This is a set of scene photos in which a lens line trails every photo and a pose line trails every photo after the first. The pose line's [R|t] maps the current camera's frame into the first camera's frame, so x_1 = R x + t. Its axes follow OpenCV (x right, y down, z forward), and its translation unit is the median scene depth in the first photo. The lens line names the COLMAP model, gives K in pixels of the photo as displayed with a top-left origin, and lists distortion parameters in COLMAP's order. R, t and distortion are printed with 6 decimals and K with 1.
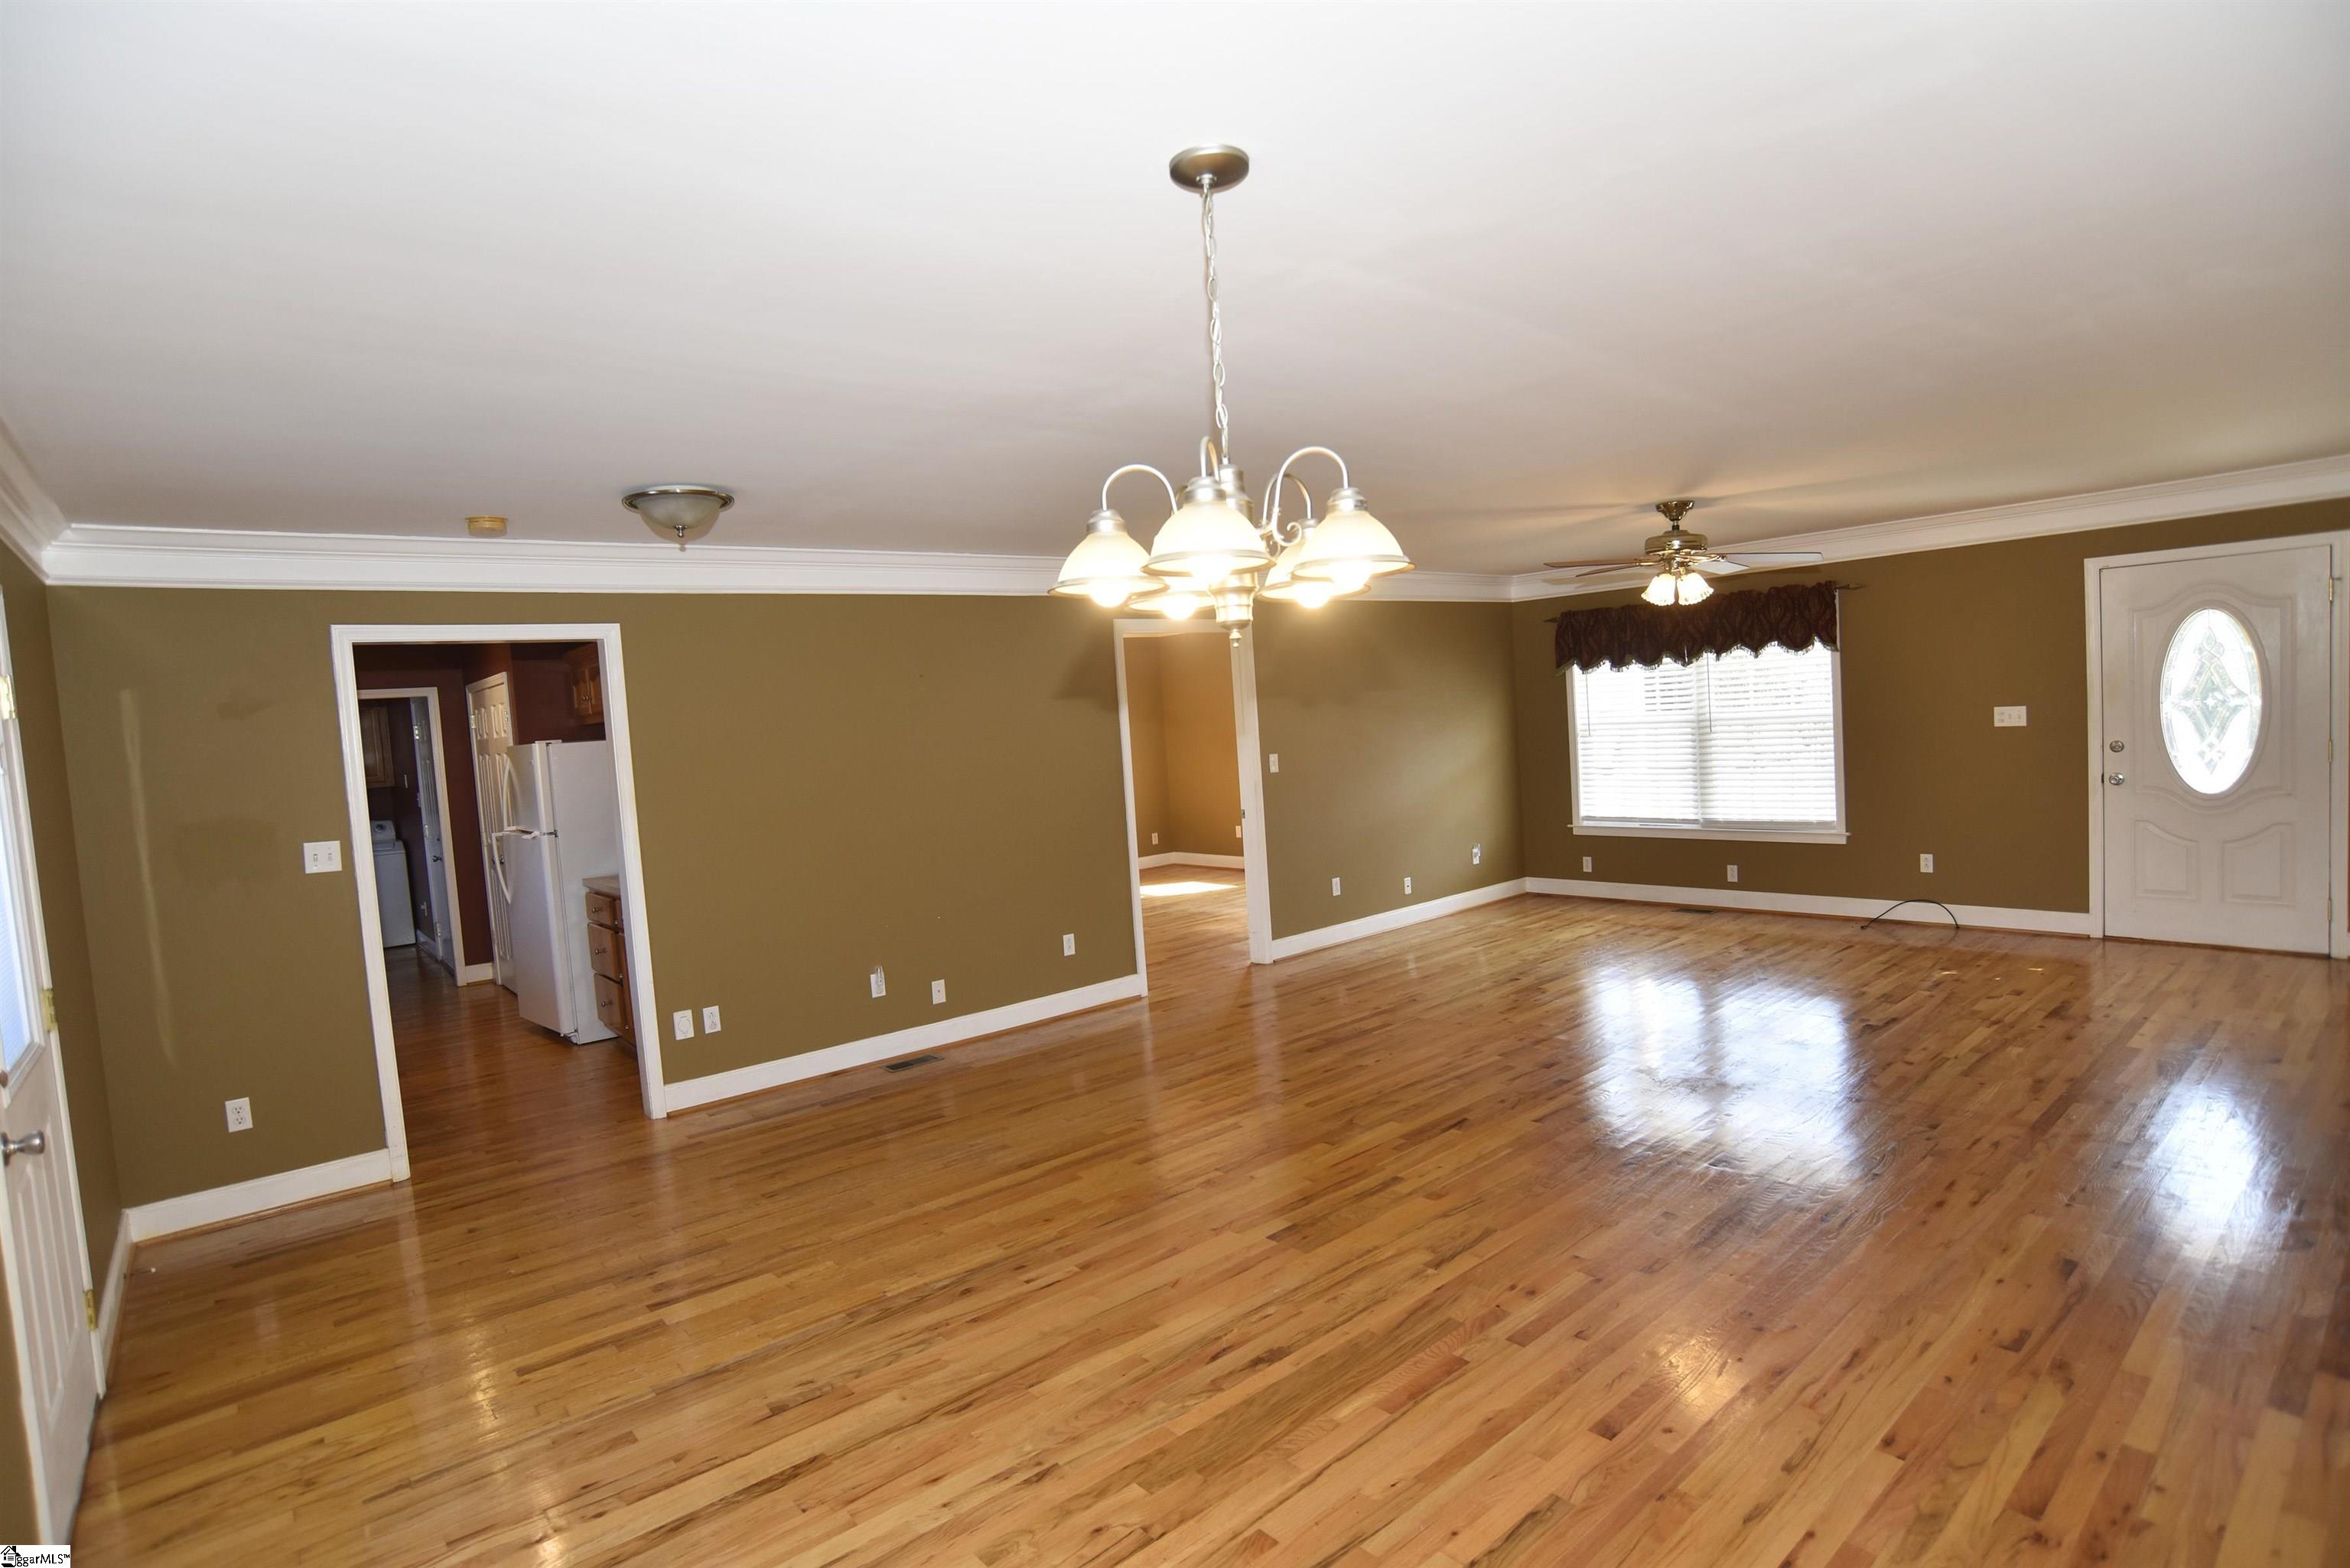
lens RADIAL K [[1198.4, 0, 1175.0], [0, 1198.4, 784.0], [0, 0, 1]] dist [-0.098877, 0.049778]
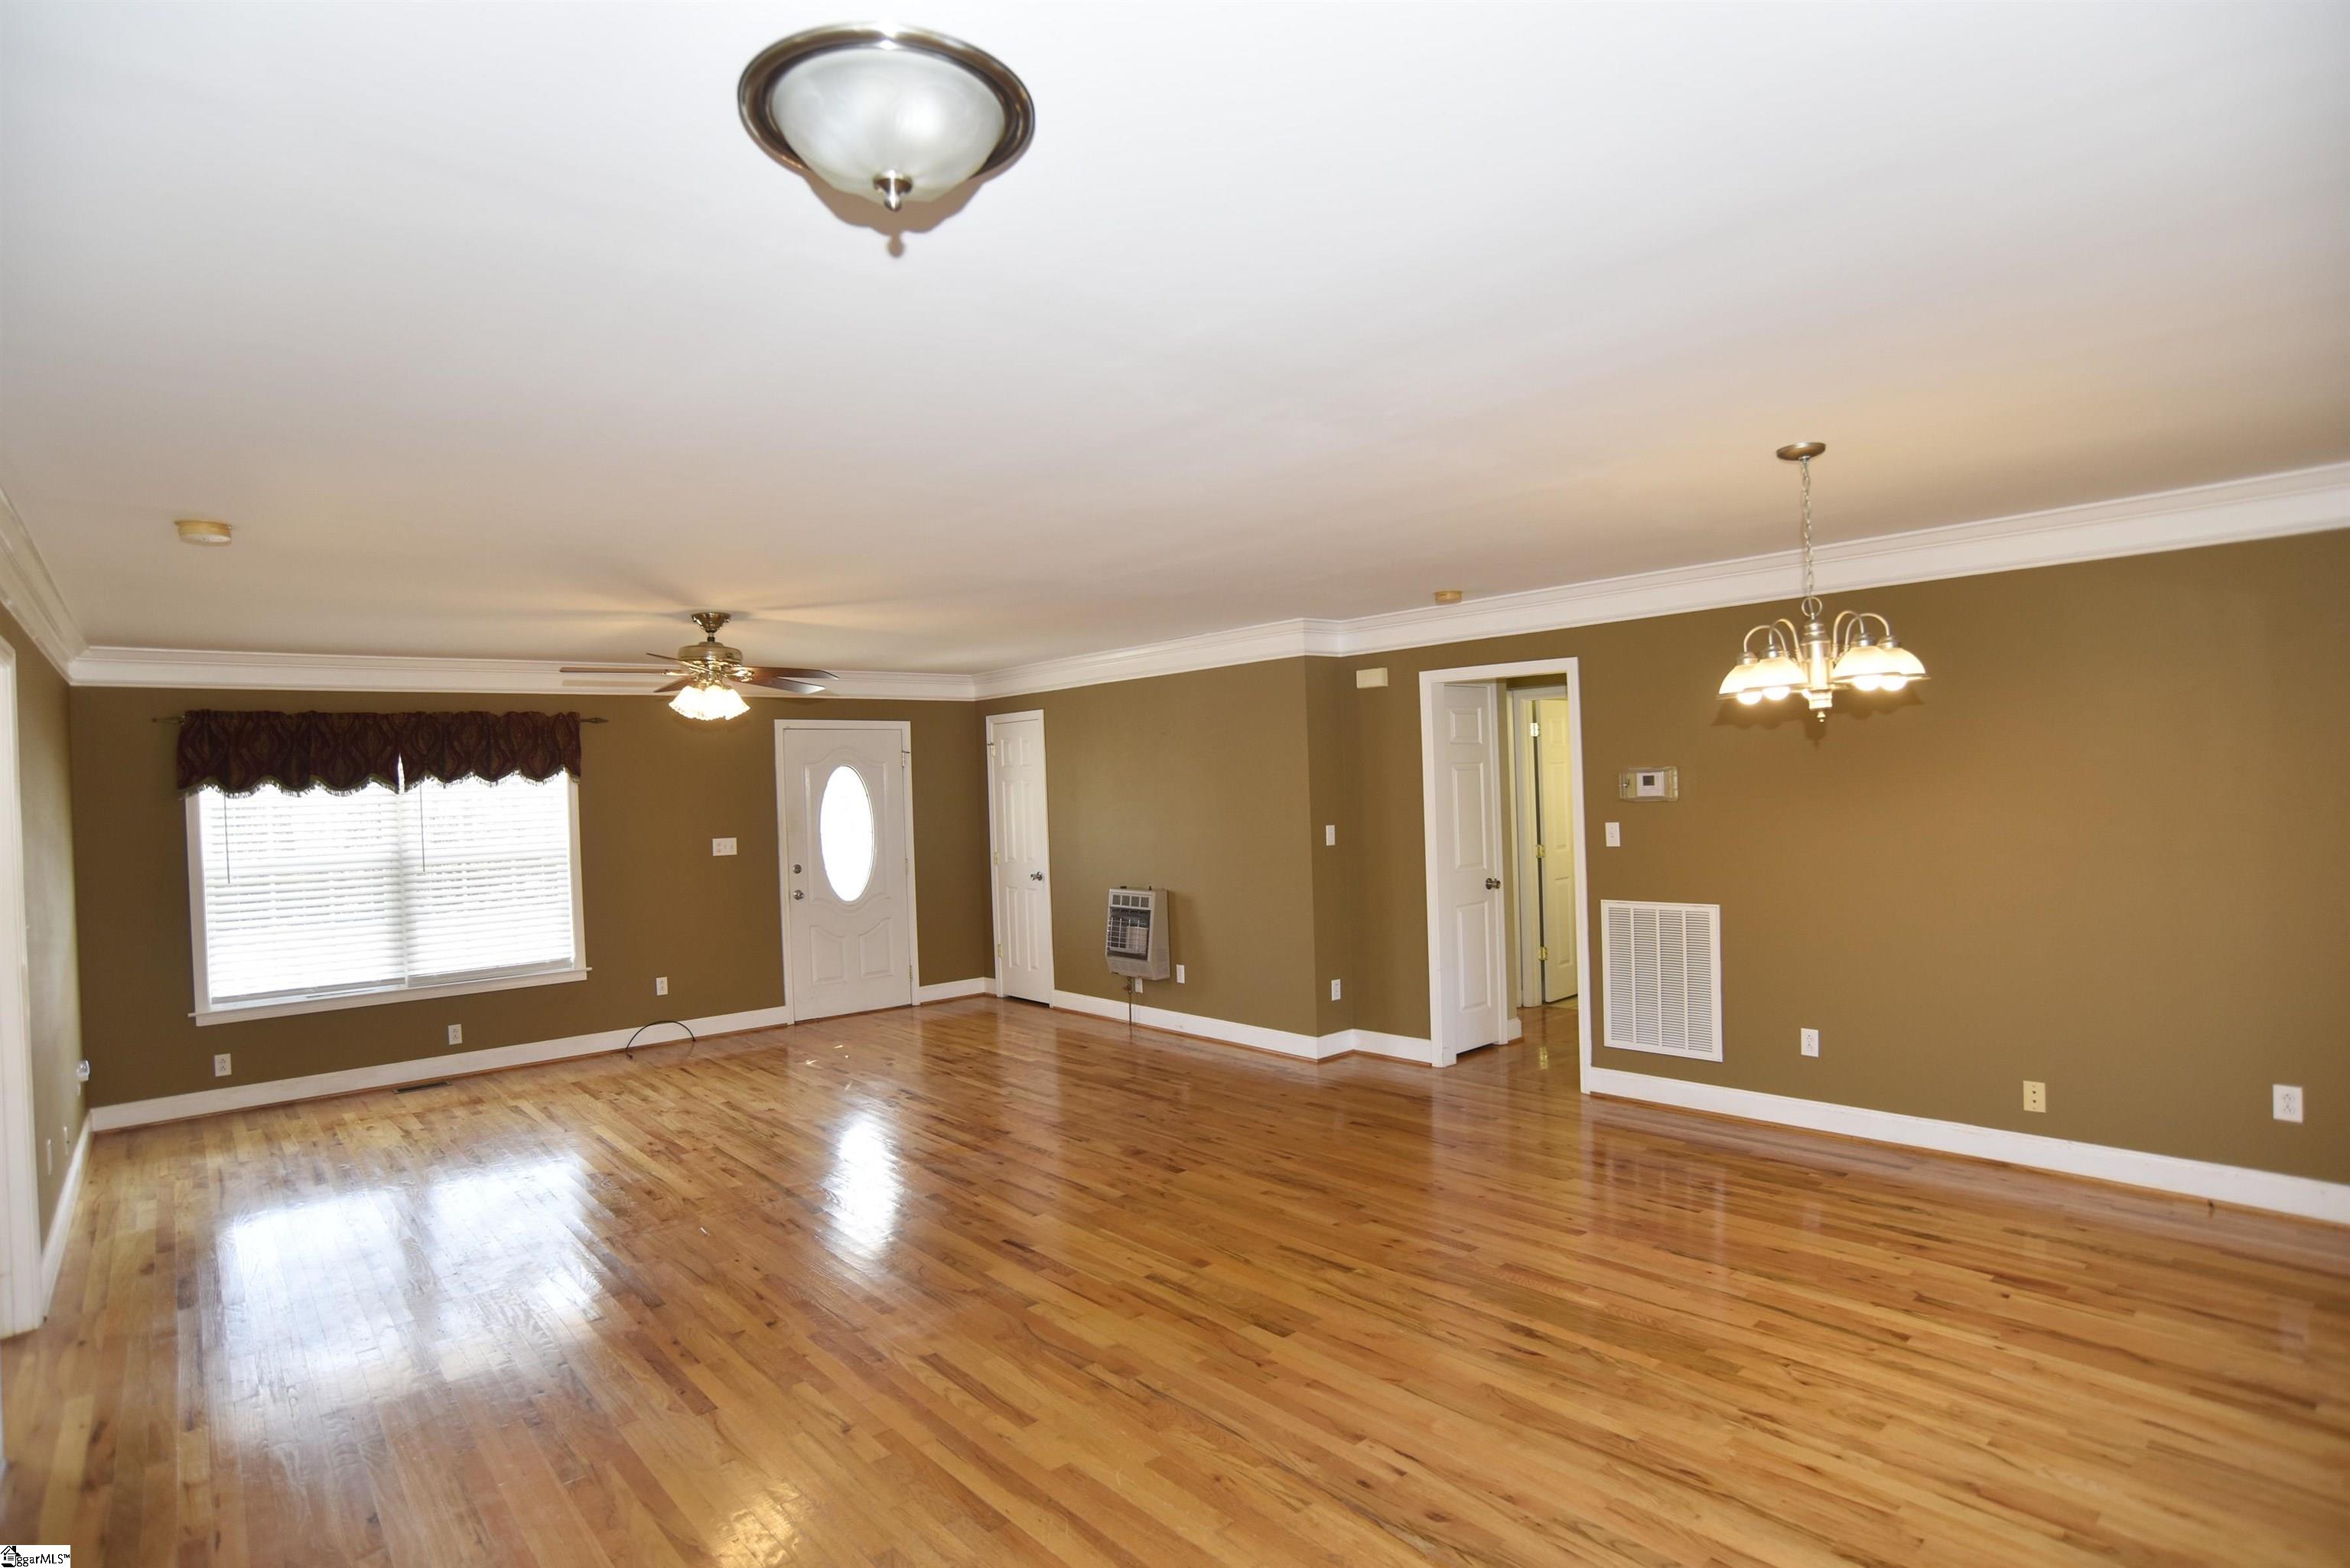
lens RADIAL K [[1198.4, 0, 1175.0], [0, 1198.4, 784.0], [0, 0, 1]] dist [-0.098877, 0.049778]
pose [[-0.012607, 0.066909, 0.997679, -0.541206], [0.095773, 0.993252, -0.065402, -0.000247], [-0.995323, 0.094726, -0.018930, 0.651946]]
